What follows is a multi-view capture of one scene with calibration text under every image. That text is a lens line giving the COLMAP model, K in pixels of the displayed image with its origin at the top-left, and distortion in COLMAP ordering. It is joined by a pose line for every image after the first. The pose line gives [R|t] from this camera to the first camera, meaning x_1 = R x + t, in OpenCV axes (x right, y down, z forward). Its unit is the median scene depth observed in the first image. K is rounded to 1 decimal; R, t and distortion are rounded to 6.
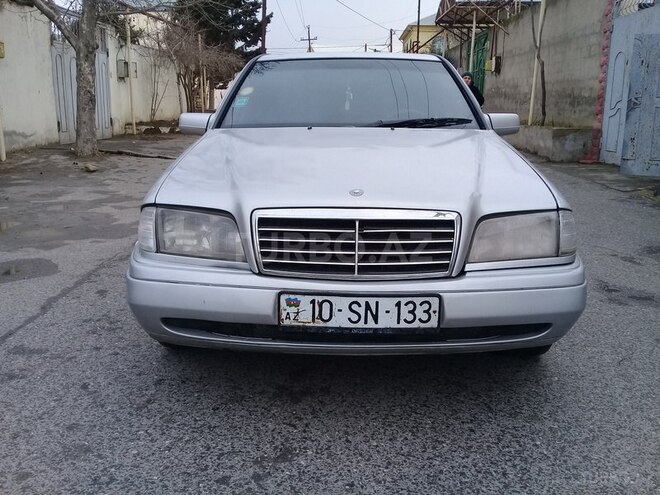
lens RADIAL K [[601.1, 0, 330.0], [0, 601.1, 247.5], [0, 0, 1]] dist [0.095173, -0.177101]
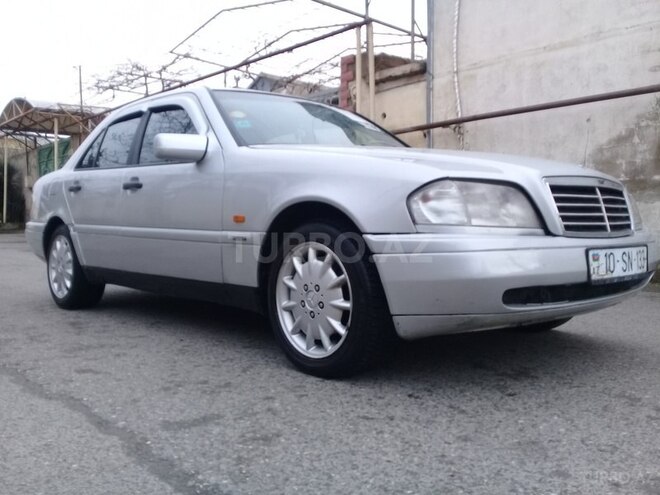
lens RADIAL K [[591.4, 0, 330.0], [0, 591.4, 247.5], [0, 0, 1]] dist [0.102221, -0.155638]
pose [[0.722473, -0.040249, 0.690227, -1.153997], [0.173552, 0.976899, -0.124694, 0.125115], [-0.669263, 0.209878, 0.712768, 0.540840]]
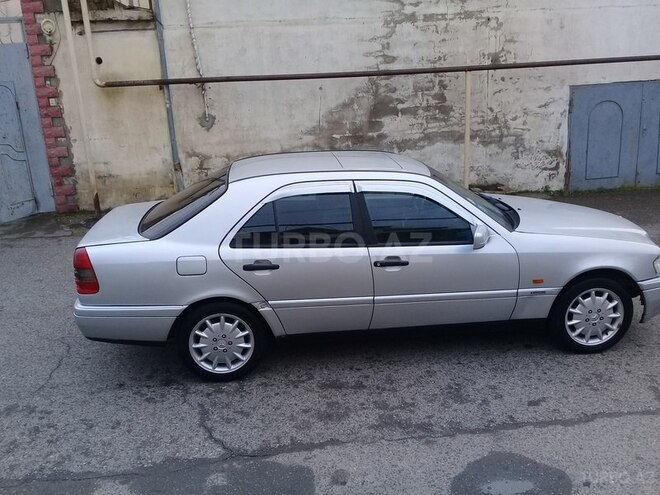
lens RADIAL K [[601.1, 0, 330.0], [0, 601.1, 247.5], [0, 0, 1]] dist [0.095173, -0.177101]
pose [[-0.116635, -0.288988, 0.950201, -2.326762], [0.265669, 0.912789, 0.310220, -1.115809], [-0.956983, 0.288622, -0.029688, 2.343632]]
